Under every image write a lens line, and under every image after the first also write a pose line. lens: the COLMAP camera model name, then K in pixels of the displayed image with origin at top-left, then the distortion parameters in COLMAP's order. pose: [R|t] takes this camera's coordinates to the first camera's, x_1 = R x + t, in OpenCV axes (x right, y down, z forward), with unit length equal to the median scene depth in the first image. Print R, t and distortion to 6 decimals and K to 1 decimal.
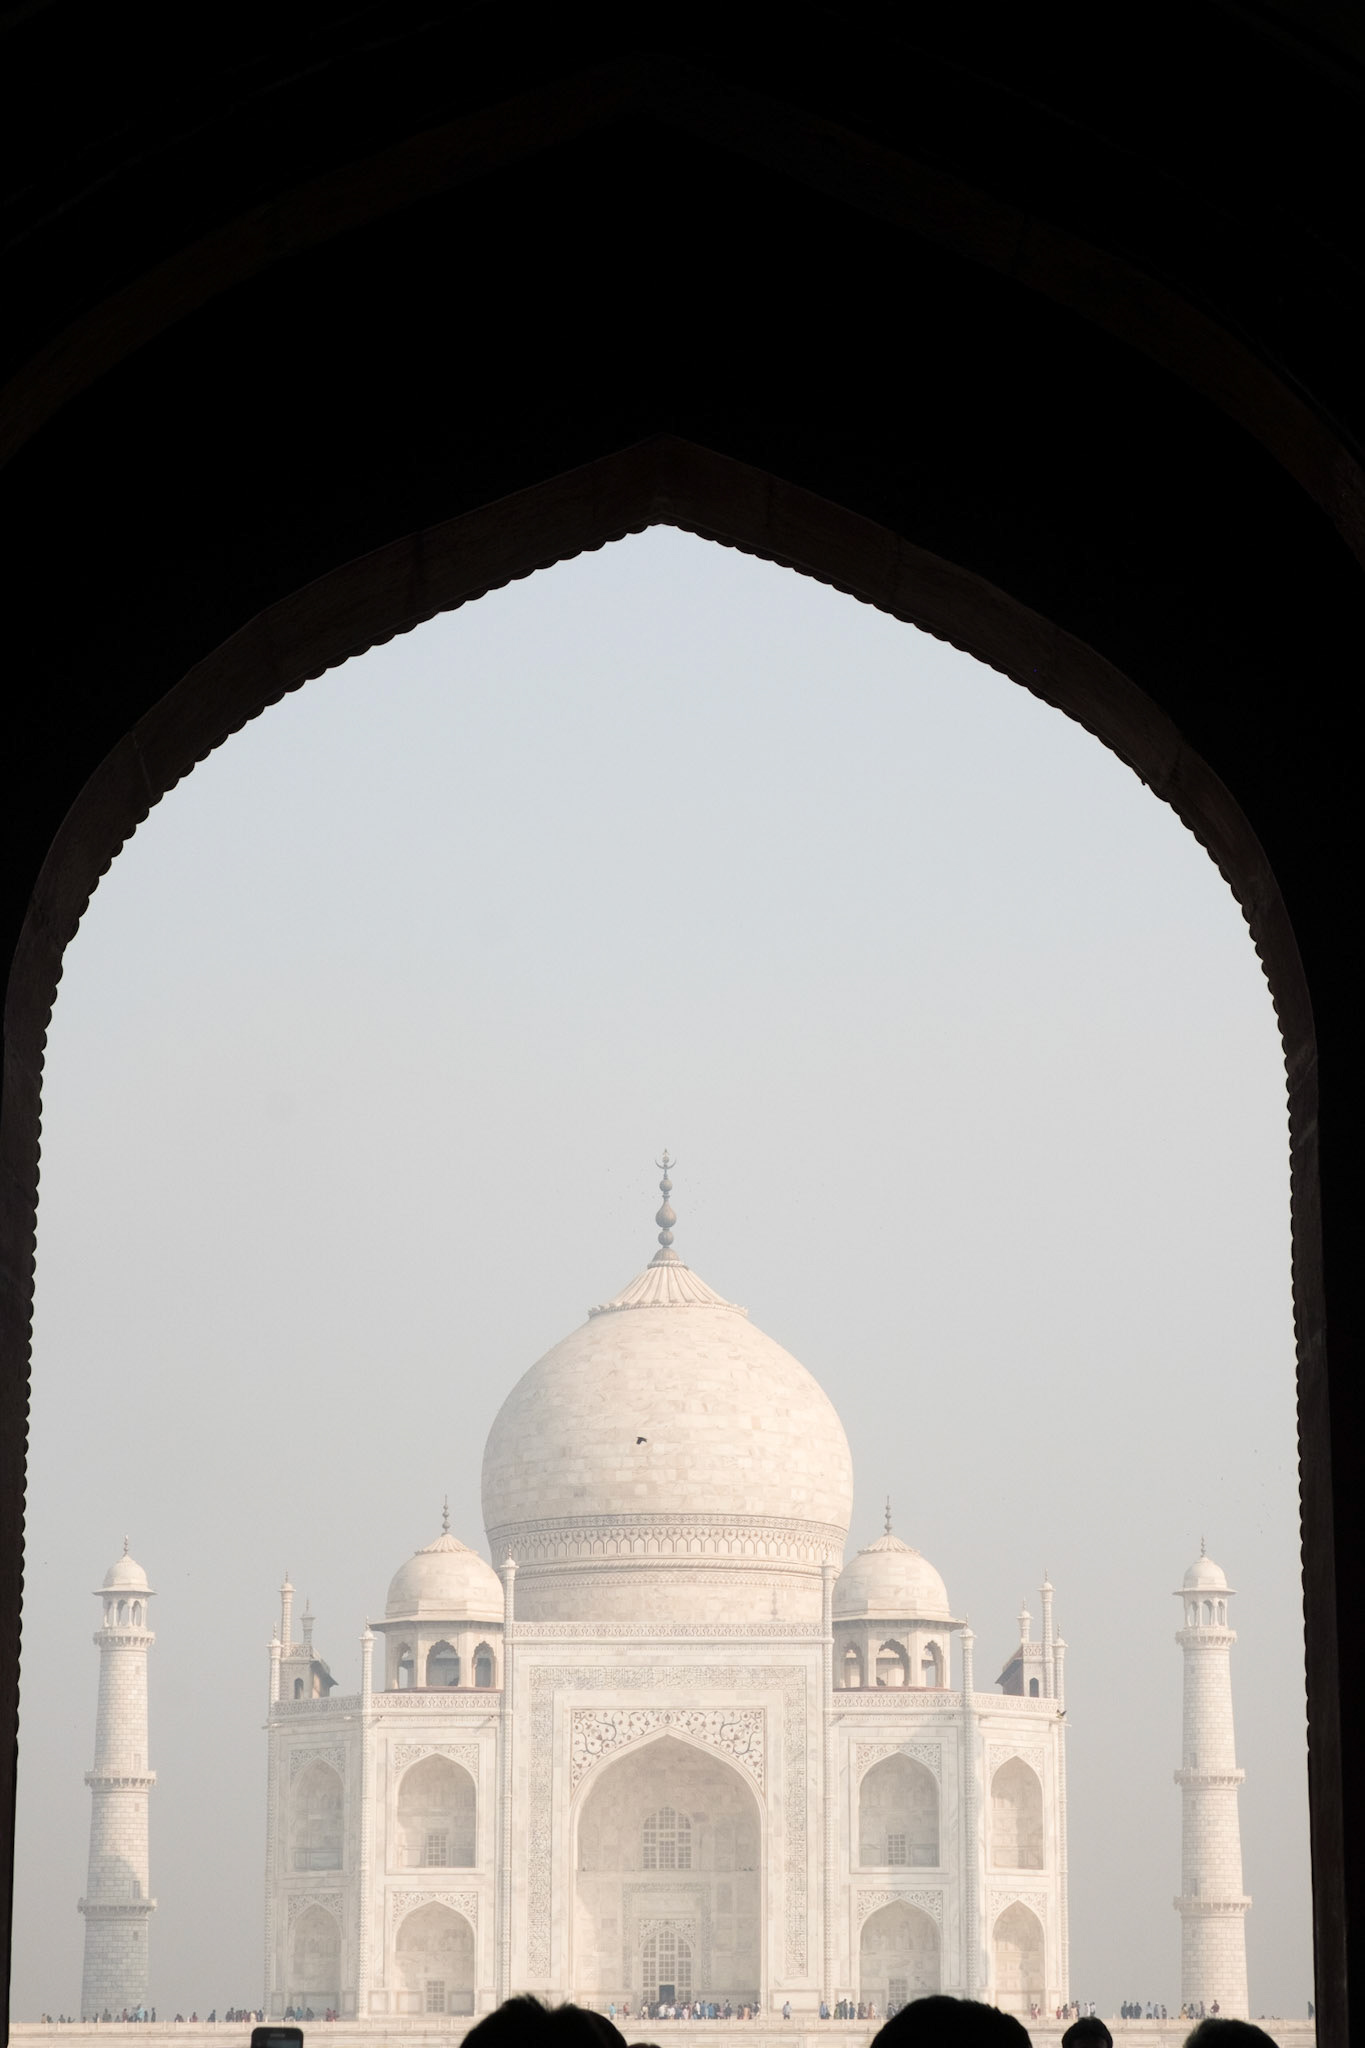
lens RADIAL K [[4800.3, 0, 744.7], [0, 4800.3, 1027.0], [0, 0, 1]] dist [0.056137, 0.457801]
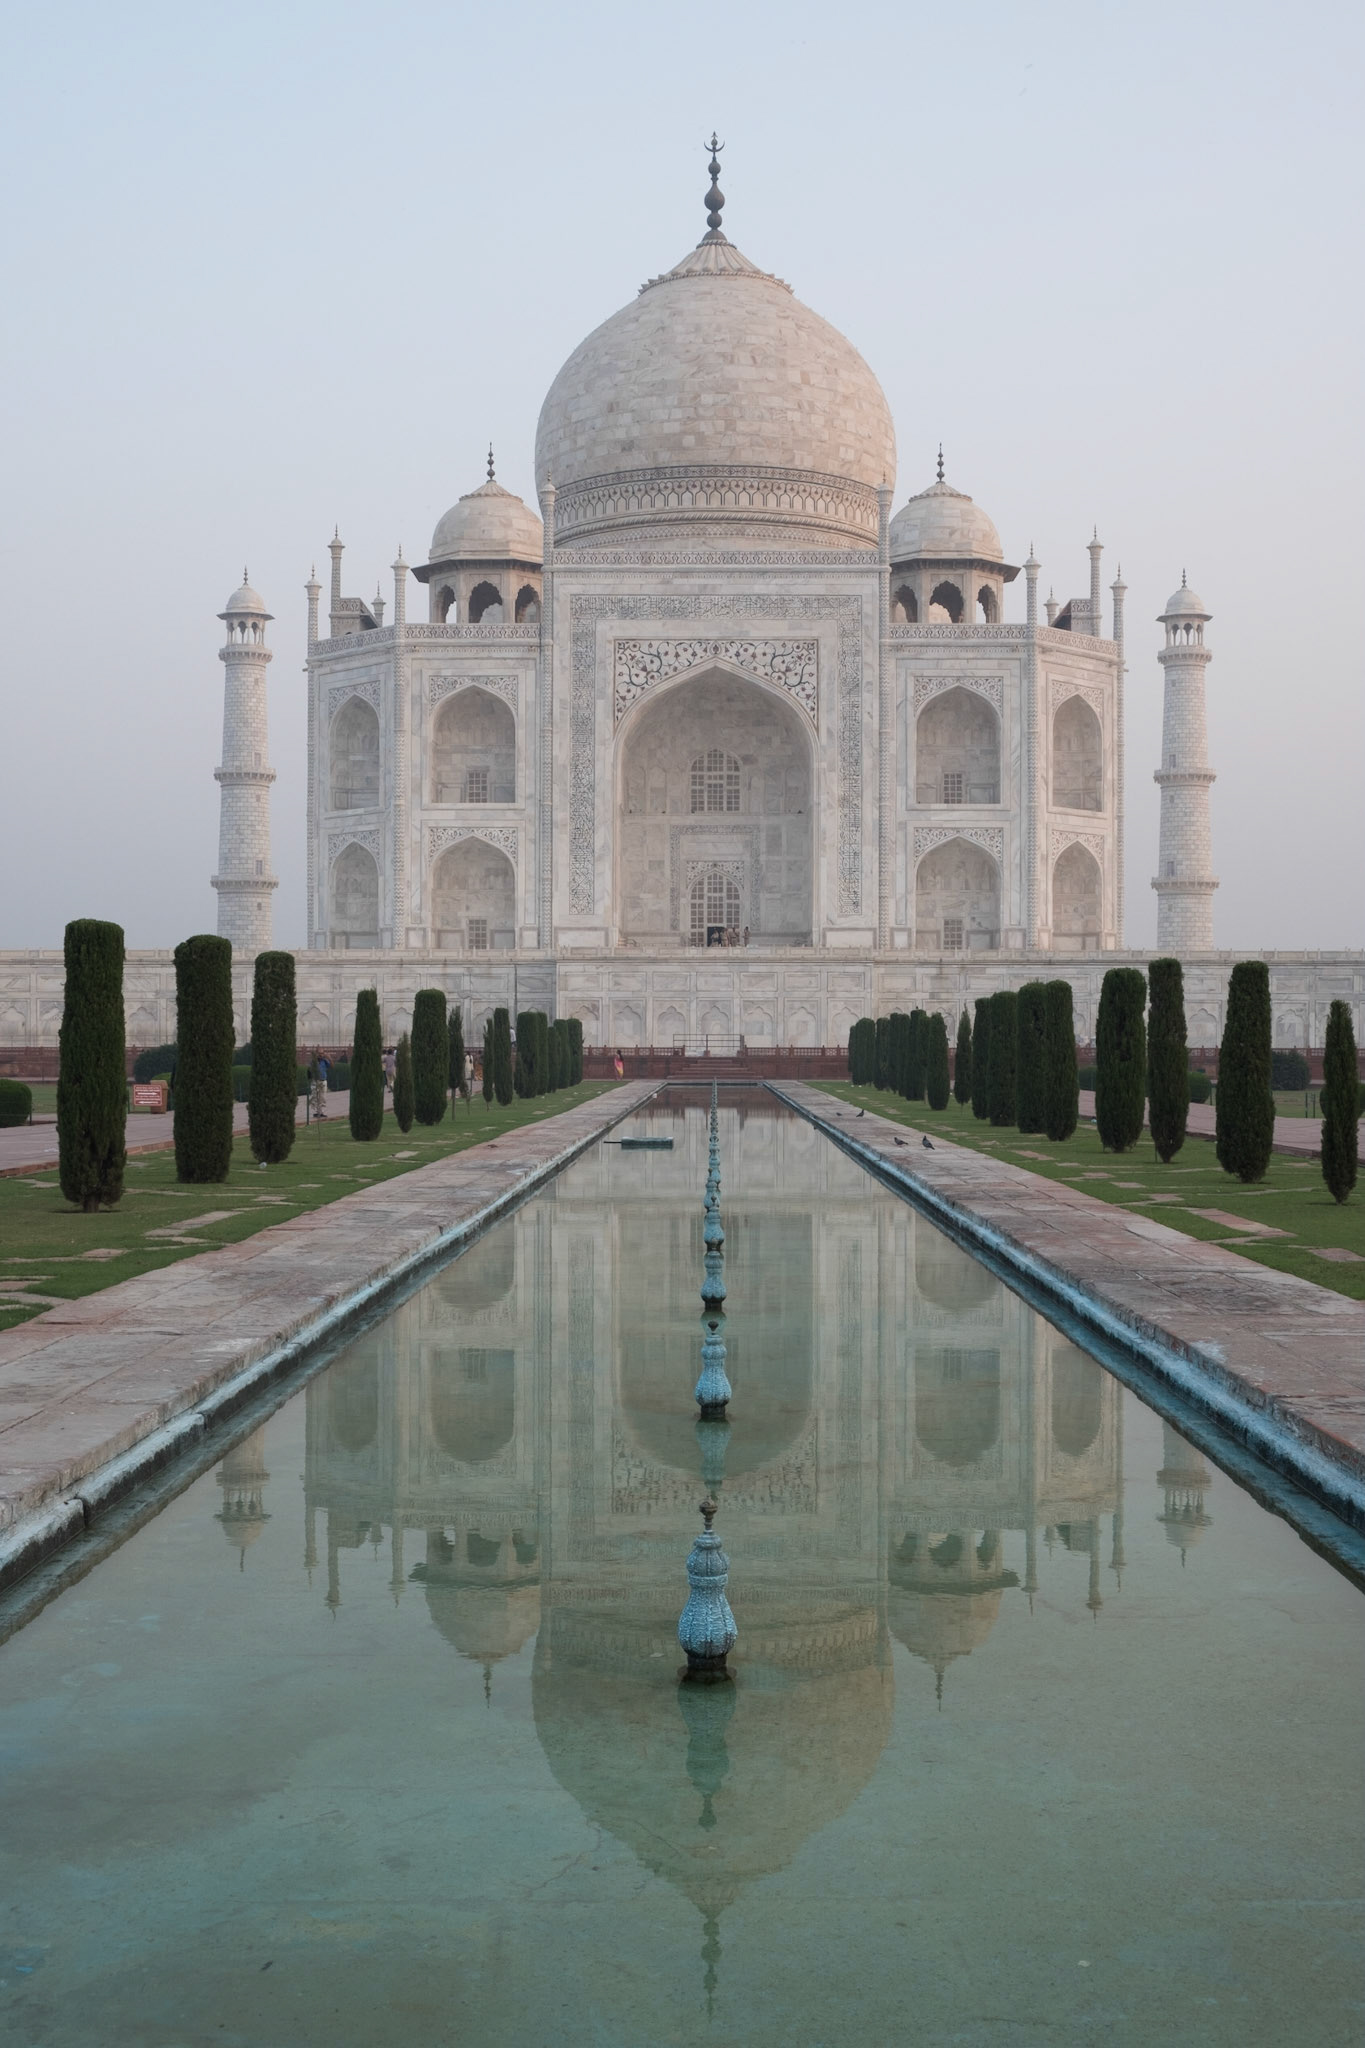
lens RADIAL K [[2314.5, 0, 682.8], [0, 2314.5, 1091.5], [0, 0, 1]] dist [-0.185676, 0.557521]
pose [[0.999531, 0.004337, -0.030321, -0.008391], [0.002777, 0.973013, 0.230733, 0.123744], [0.030504, -0.230709, 0.972545, 0.536832]]
